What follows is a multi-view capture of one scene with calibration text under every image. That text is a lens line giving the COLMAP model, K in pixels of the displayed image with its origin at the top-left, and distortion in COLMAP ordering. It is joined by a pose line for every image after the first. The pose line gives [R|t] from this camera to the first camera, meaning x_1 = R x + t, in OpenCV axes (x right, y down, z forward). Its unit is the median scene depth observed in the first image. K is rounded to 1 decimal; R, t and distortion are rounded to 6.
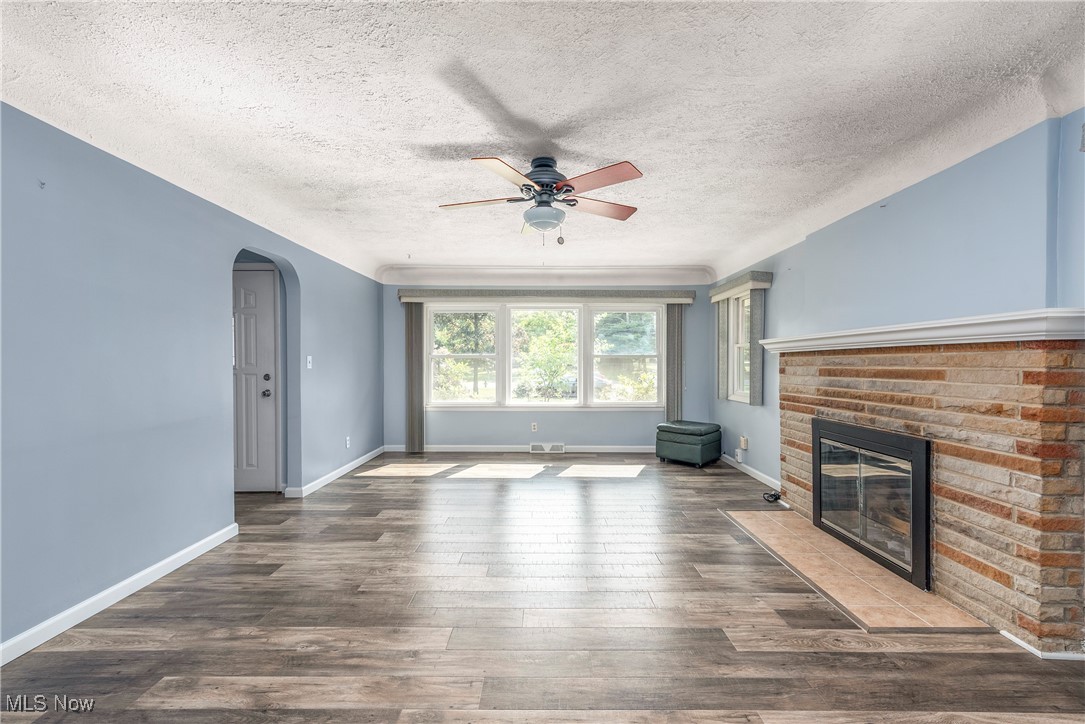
lens RADIAL K [[422.6, 0, 546.9], [0, 422.6, 368.3], [0, 0, 1]] dist [0.010017, -0.001871]
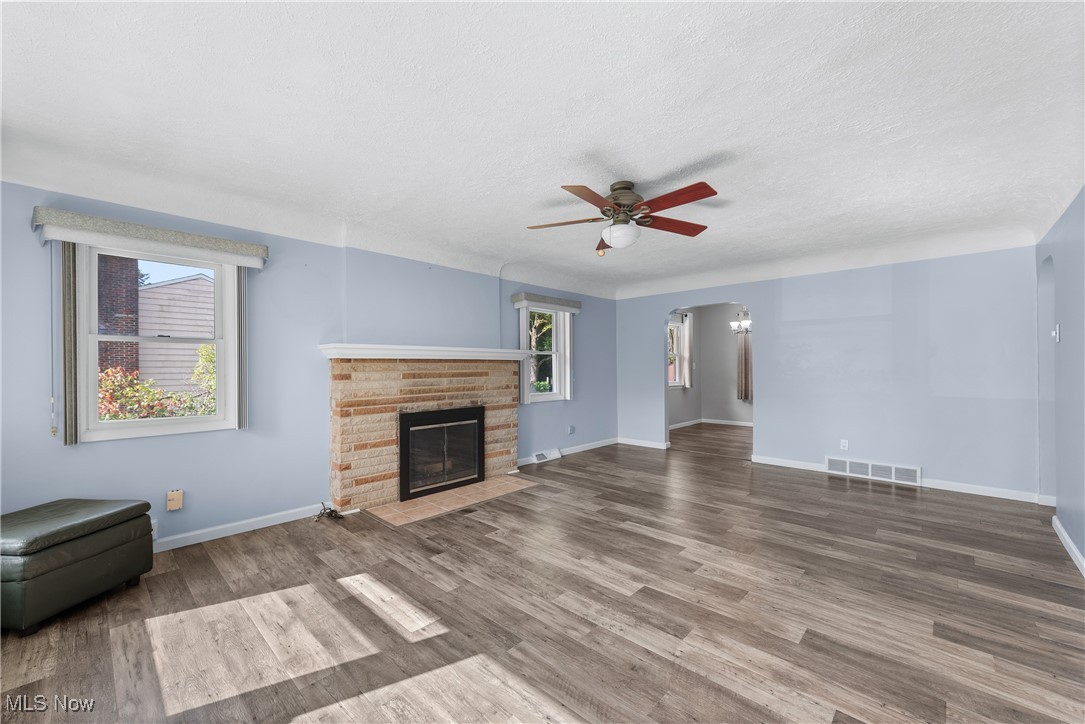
lens RADIAL K [[422.6, 0, 541.7], [0, 422.6, 366.0], [0, 0, 1]] dist [0.010017, -0.001871]
pose [[-0.708847, 0.004912, 0.705346, -0.560982], [0.012744, 0.999902, 0.005845, -0.024013], [-0.705248, 0.013132, -0.708840, 1.712026]]
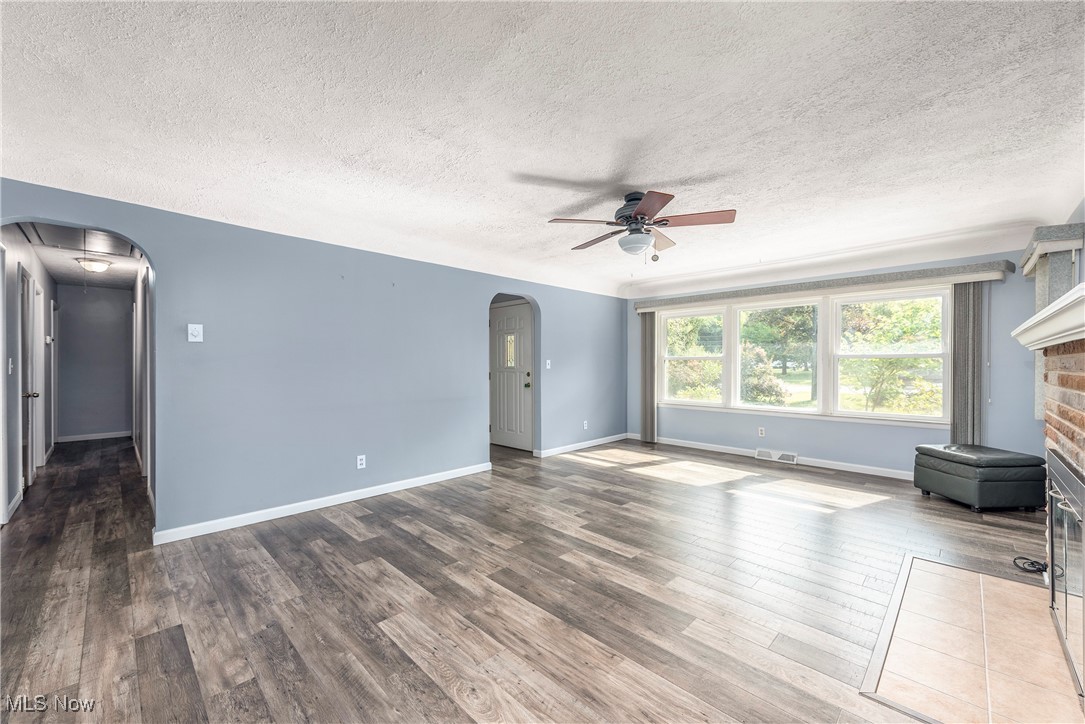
lens RADIAL K [[422.6, 0, 564.9], [0, 422.6, 362.8], [0, 0, 1]] dist [0.010017, -0.001871]
pose [[0.730700, -0.002625, -0.682694, 0.585027], [-0.007944, 0.999892, -0.012347, -0.001432], [0.682652, 0.014445, 0.730601, 0.001782]]
